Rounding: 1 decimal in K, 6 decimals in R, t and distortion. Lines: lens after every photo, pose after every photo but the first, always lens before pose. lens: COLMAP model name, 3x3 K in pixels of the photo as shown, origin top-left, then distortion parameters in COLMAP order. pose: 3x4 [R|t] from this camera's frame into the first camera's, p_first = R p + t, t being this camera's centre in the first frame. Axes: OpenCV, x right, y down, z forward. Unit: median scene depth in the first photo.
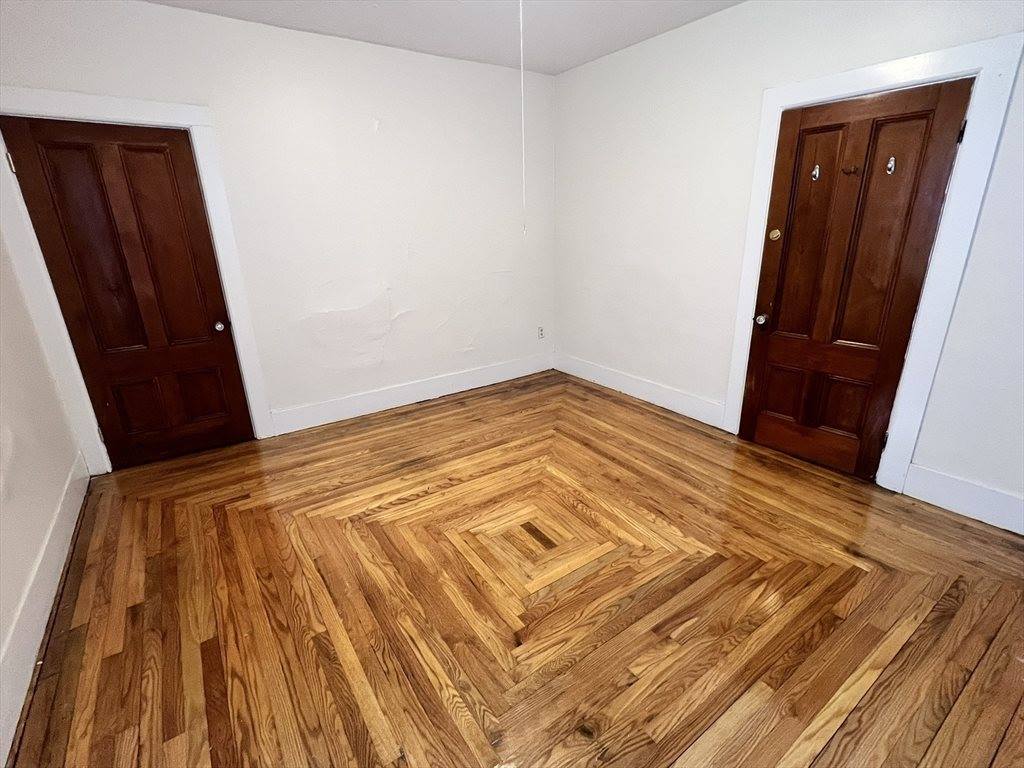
lens RADIAL K [[479.6, 0, 512.1], [0, 479.6, 376.7], [0, 0, 1]] dist [0.010082, -0.001320]
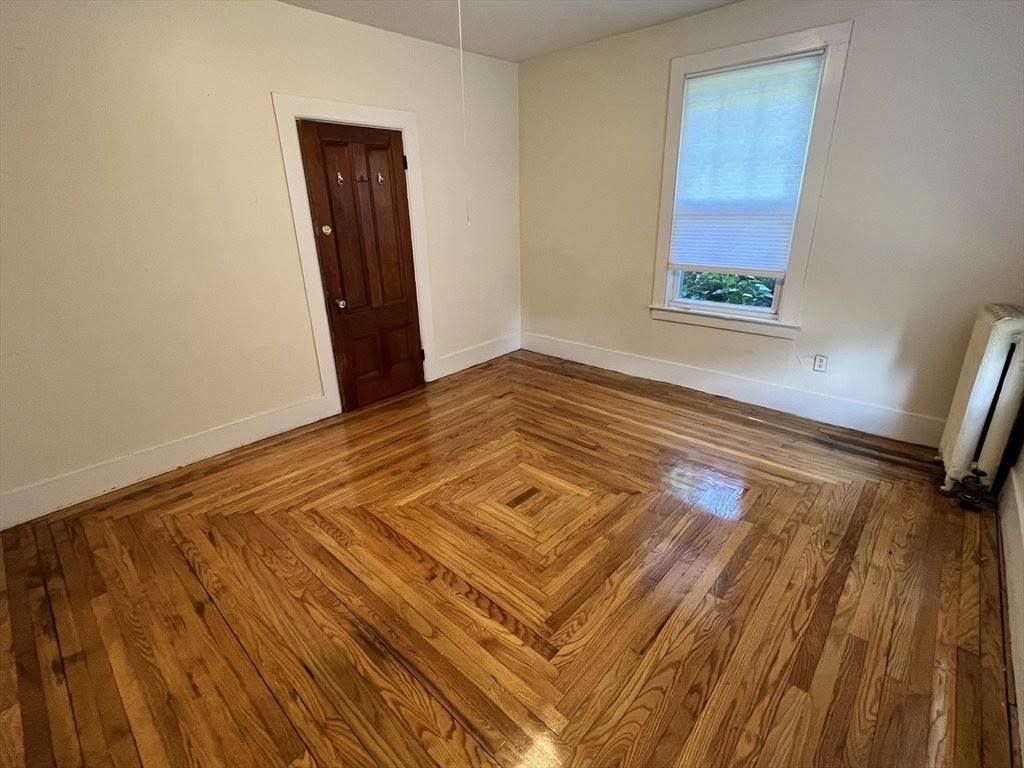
lens RADIAL K [[479.6, 0, 506.1], [0, 479.6, 379.9], [0, 0, 1]] dist [0.010082, -0.001320]
pose [[-0.216826, -0.313204, 0.924603, -0.883134], [0.330776, 0.867536, 0.371442, -0.331644], [-0.918463, 0.386375, -0.084504, 1.035857]]
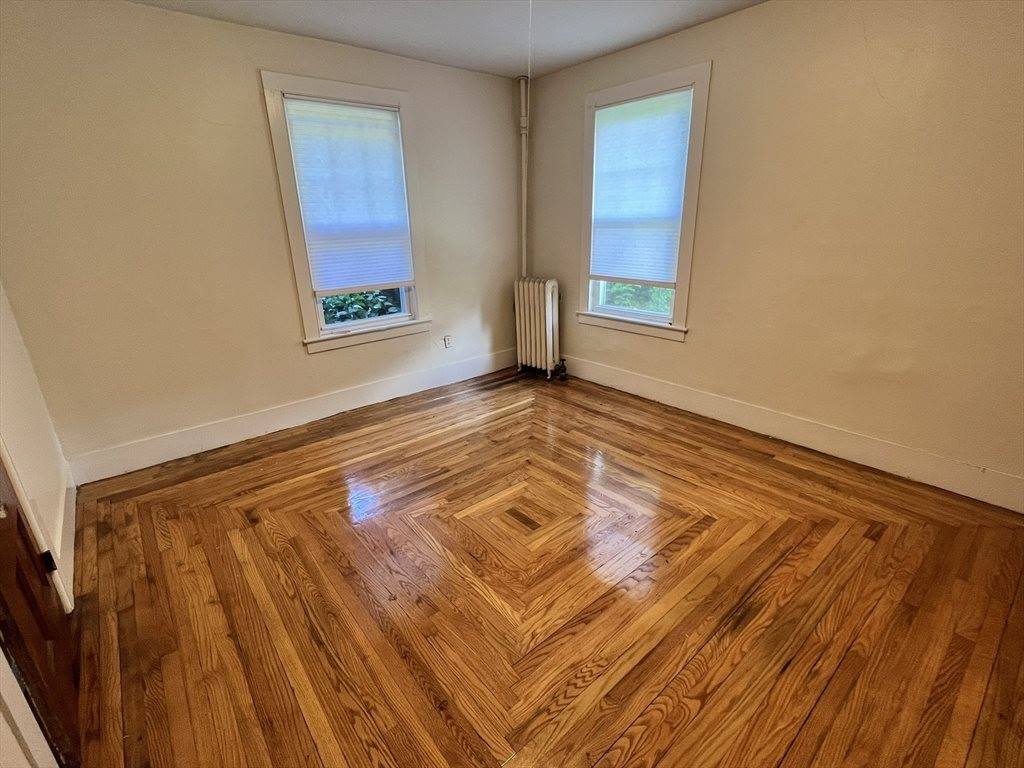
lens RADIAL K [[479.6, 0, 515.9], [0, 479.6, 380.5], [0, 0, 1]] dist [0.010082, -0.001320]
pose [[-0.993561, 0.078445, -0.081745, 0.134873], [0.012702, 0.794098, 0.607657, -0.577197], [0.112581, 0.602706, -0.789982, 1.679604]]
